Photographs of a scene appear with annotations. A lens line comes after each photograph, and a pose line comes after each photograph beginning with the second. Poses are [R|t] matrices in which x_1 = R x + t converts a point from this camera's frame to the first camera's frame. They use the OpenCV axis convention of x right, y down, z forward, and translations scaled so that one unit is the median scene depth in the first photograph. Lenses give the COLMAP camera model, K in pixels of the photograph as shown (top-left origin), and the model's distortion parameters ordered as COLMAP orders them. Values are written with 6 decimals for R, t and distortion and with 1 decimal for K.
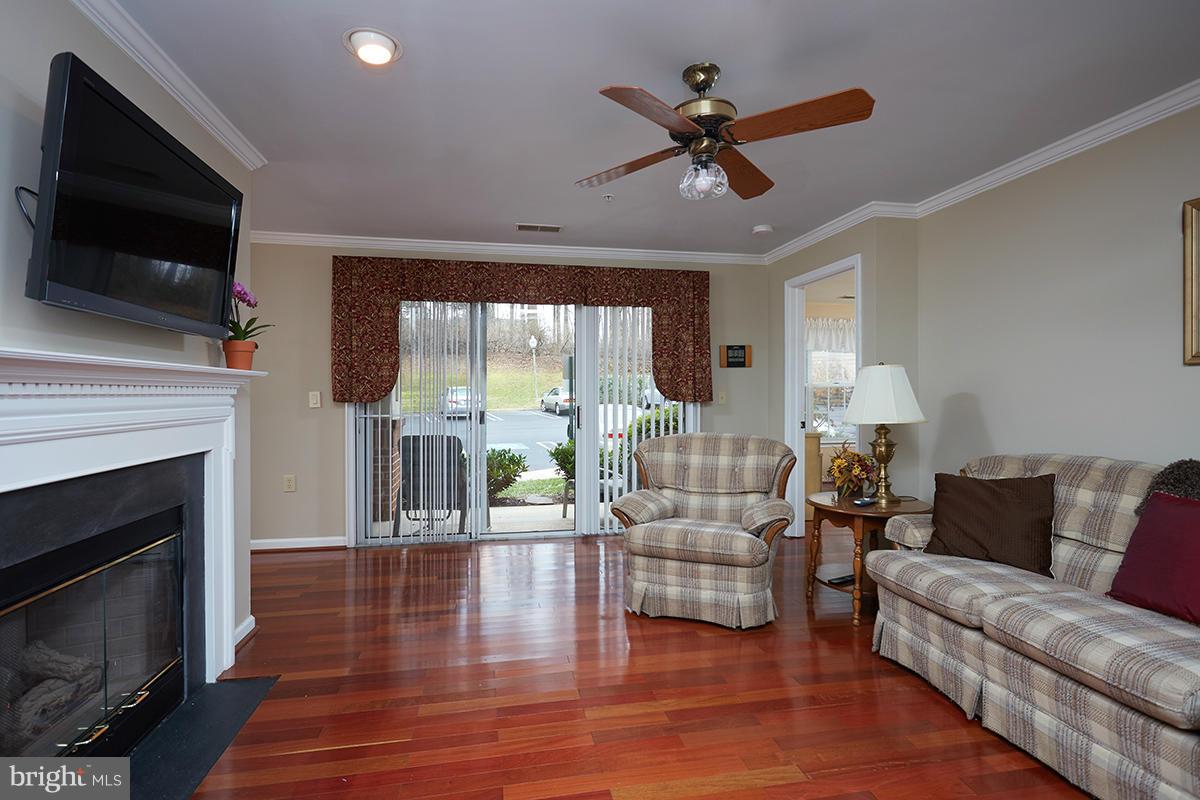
lens RADIAL K [[586.9, 0, 597.4], [0, 586.9, 396.9], [0, 0, 1]] dist [0.000072, -0.001438]
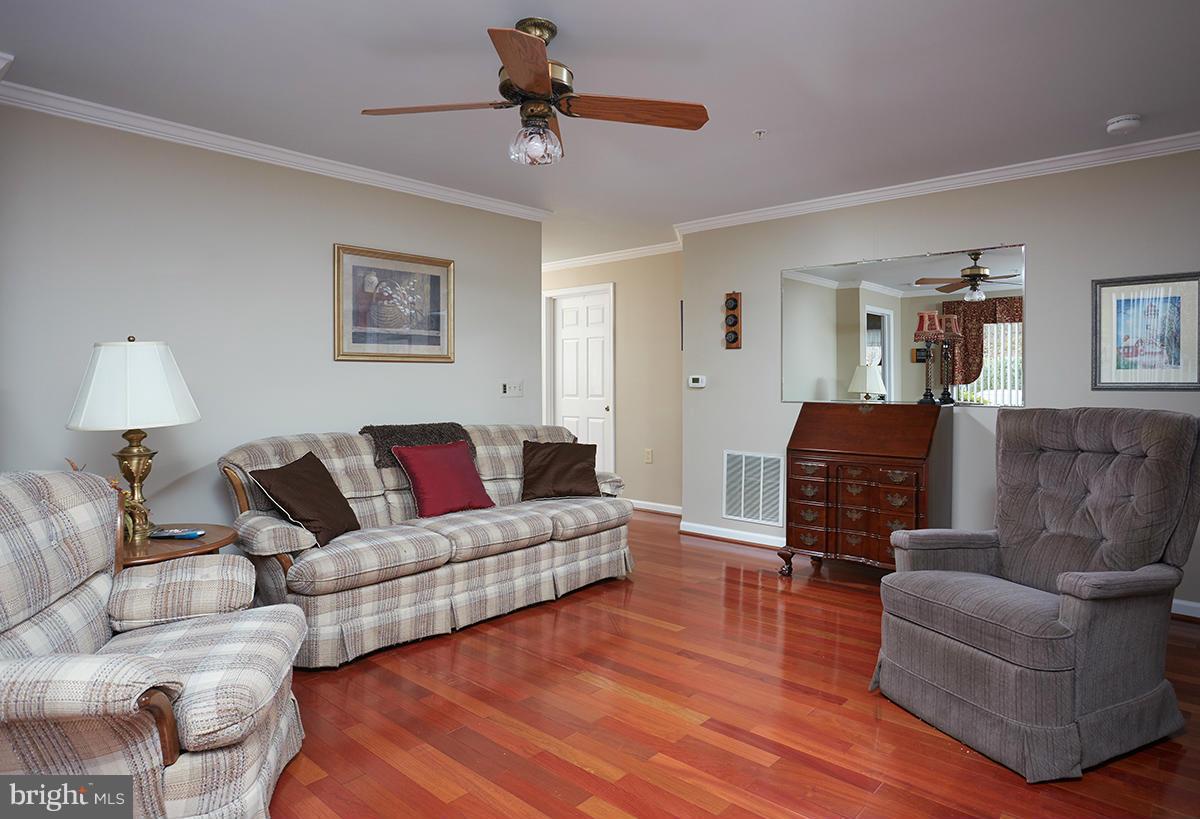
lens RADIAL K [[689.8, 0, 619.7], [0, 689.8, 391.3], [0, 0, 1]] dist [-0.009231, -0.000571]
pose [[-0.617879, -0.004963, 0.786258, -0.464775], [0.007886, 0.999891, 0.012509, -0.001864], [-0.786234, 0.013929, -0.617772, 0.958524]]
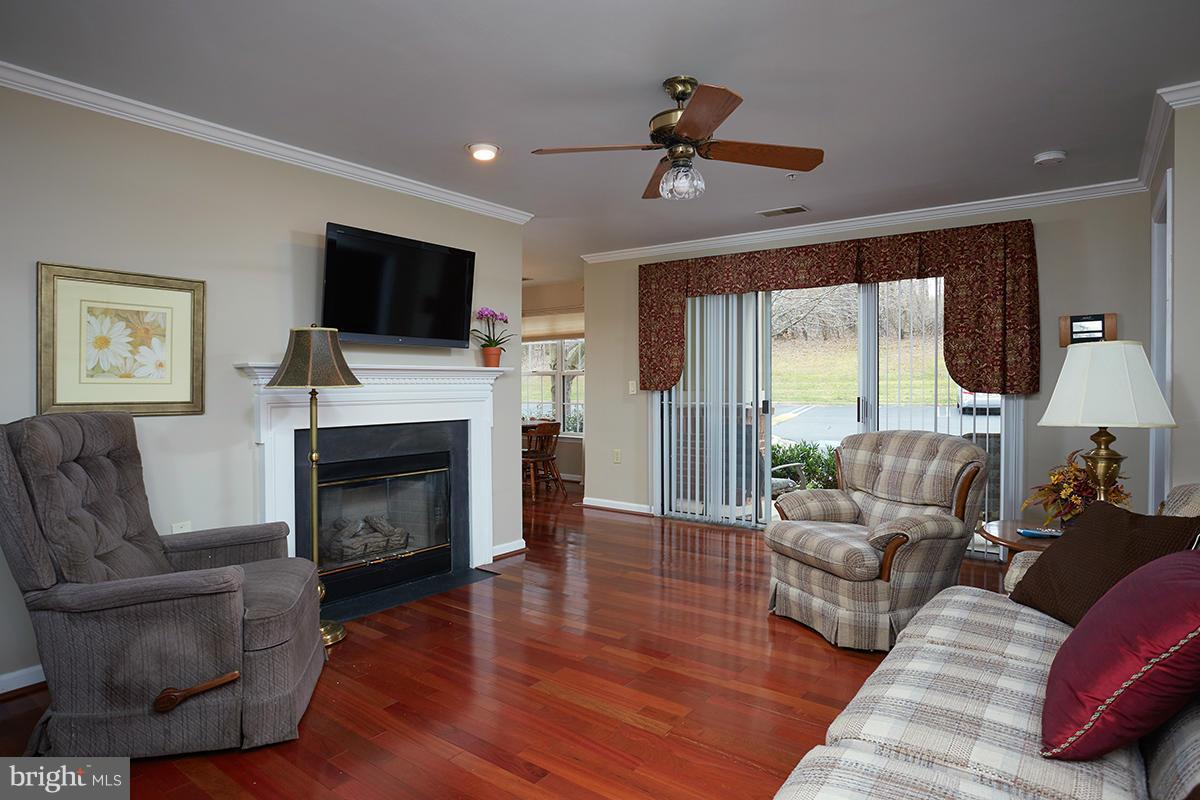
lens RADIAL K [[674.9, 0, 604.3], [0, 674.9, 394.8], [0, 0, 1]] dist [-0.039872, 0.000942]
pose [[0.672401, 0.014599, -0.740043, 0.607352], [-0.004889, 0.999871, 0.015283, -0.001875], [0.740171, -0.006658, 0.672386, 0.043448]]
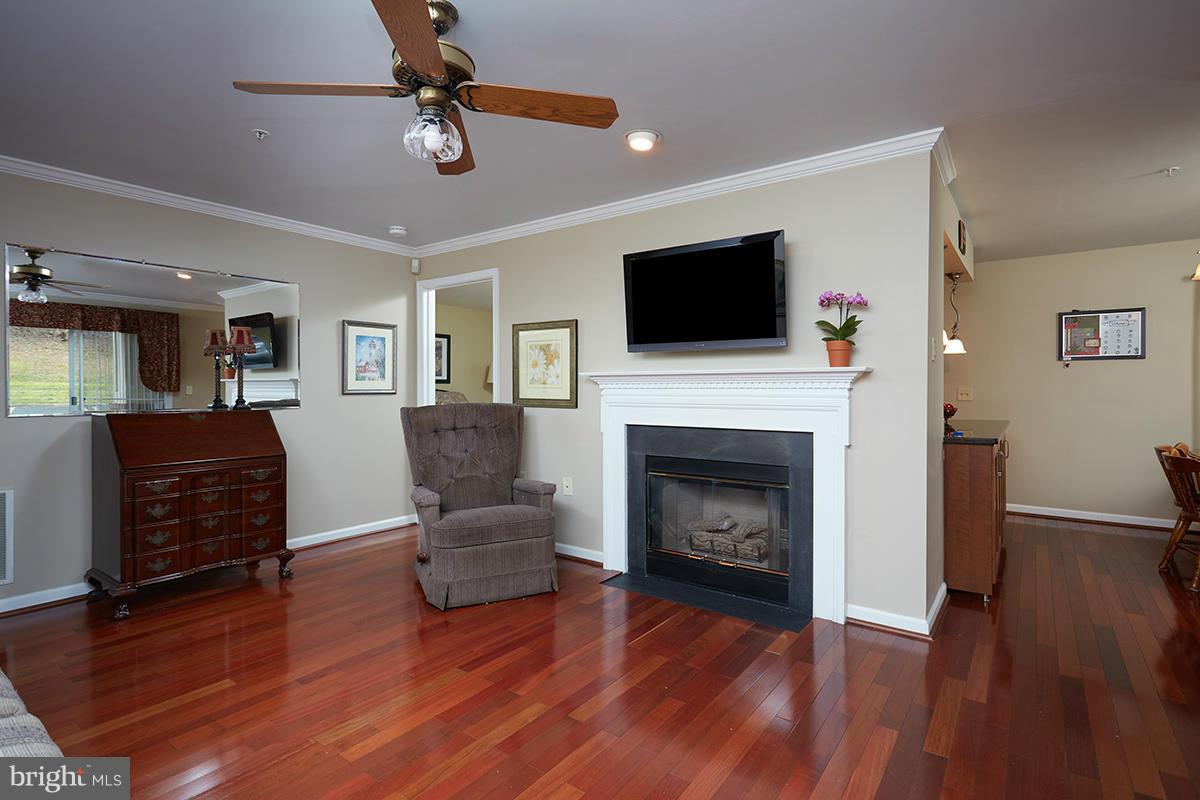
lens RADIAL K [[586.9, 0, 599.2], [0, 586.9, 391.5], [0, 0, 1]] dist [0.000072, -0.001438]
pose [[-0.739183, 0.011499, -0.673406, 0.355402], [0.001499, 0.999880, 0.015429, -0.011089], [0.673503, 0.010396, -0.739111, 1.101478]]
